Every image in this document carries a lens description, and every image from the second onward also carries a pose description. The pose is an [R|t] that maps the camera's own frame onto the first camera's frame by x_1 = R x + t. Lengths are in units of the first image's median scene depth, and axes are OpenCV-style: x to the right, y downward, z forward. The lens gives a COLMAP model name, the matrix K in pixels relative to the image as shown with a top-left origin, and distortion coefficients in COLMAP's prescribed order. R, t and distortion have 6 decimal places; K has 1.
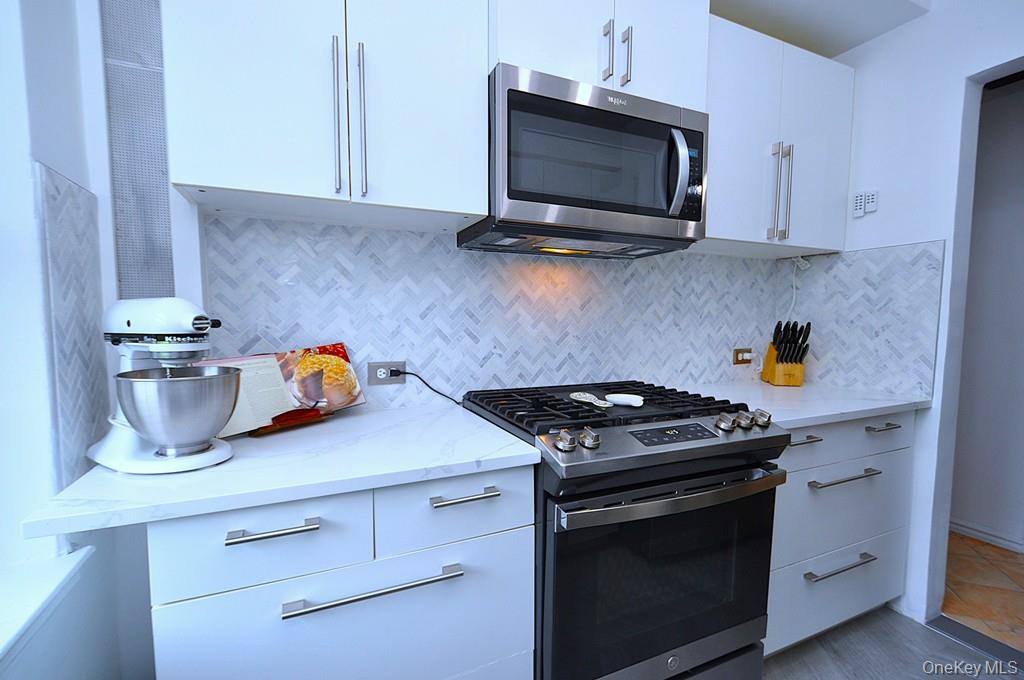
lens RADIAL K [[456.5, 0, 510.5], [0, 456.5, 352.9], [0, 0, 1]] dist [0.011637, -0.009335]
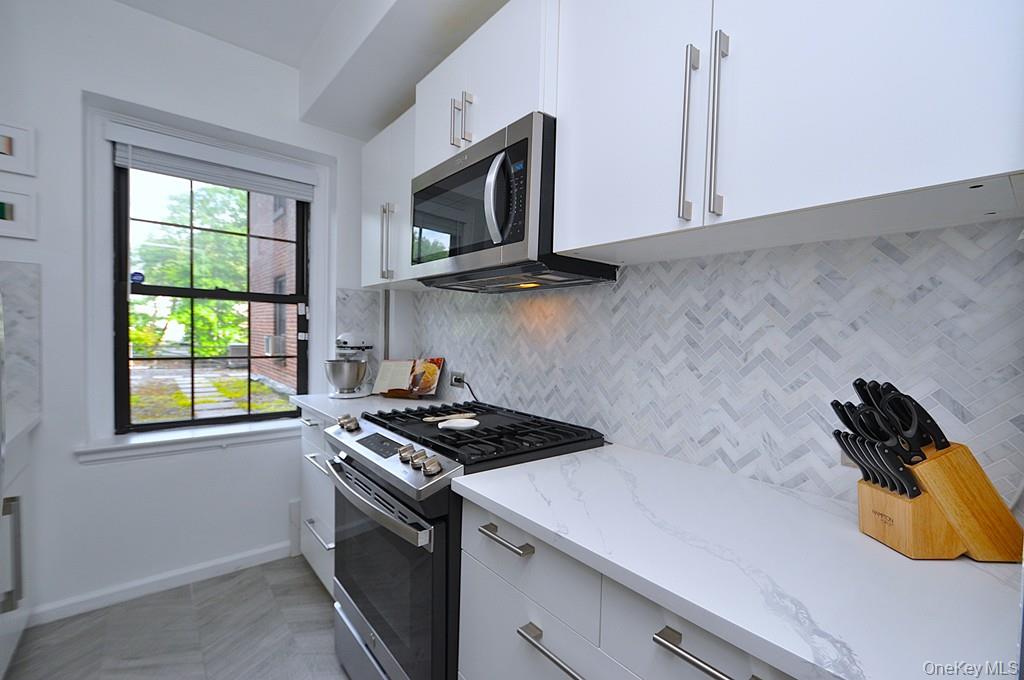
lens RADIAL K [[445.4, 0, 510.1], [0, 445.4, 352.1], [0, 0, 1]] dist [0.013090, -0.005680]
pose [[0.254426, 0.042170, -0.966172, 1.078355], [-0.101736, 0.994673, 0.016624, -0.080944], [0.961726, 0.094065, 0.257361, 0.691928]]
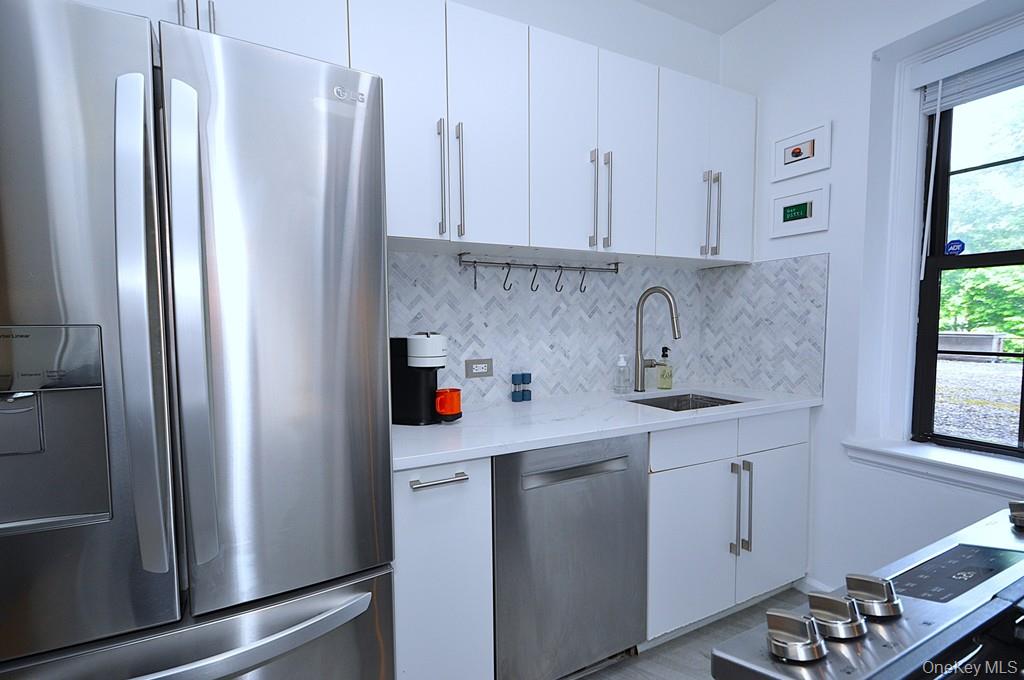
lens RADIAL K [[467.8, 0, 508.2], [0, 467.8, 353.1], [0, 0, 1]] dist [0.015190, -0.009844]
pose [[-0.998914, 0.011308, -0.045195, 0.590494], [0.004439, 0.988783, 0.149291, -0.091018], [0.046376, 0.148929, -0.987760, 0.997737]]
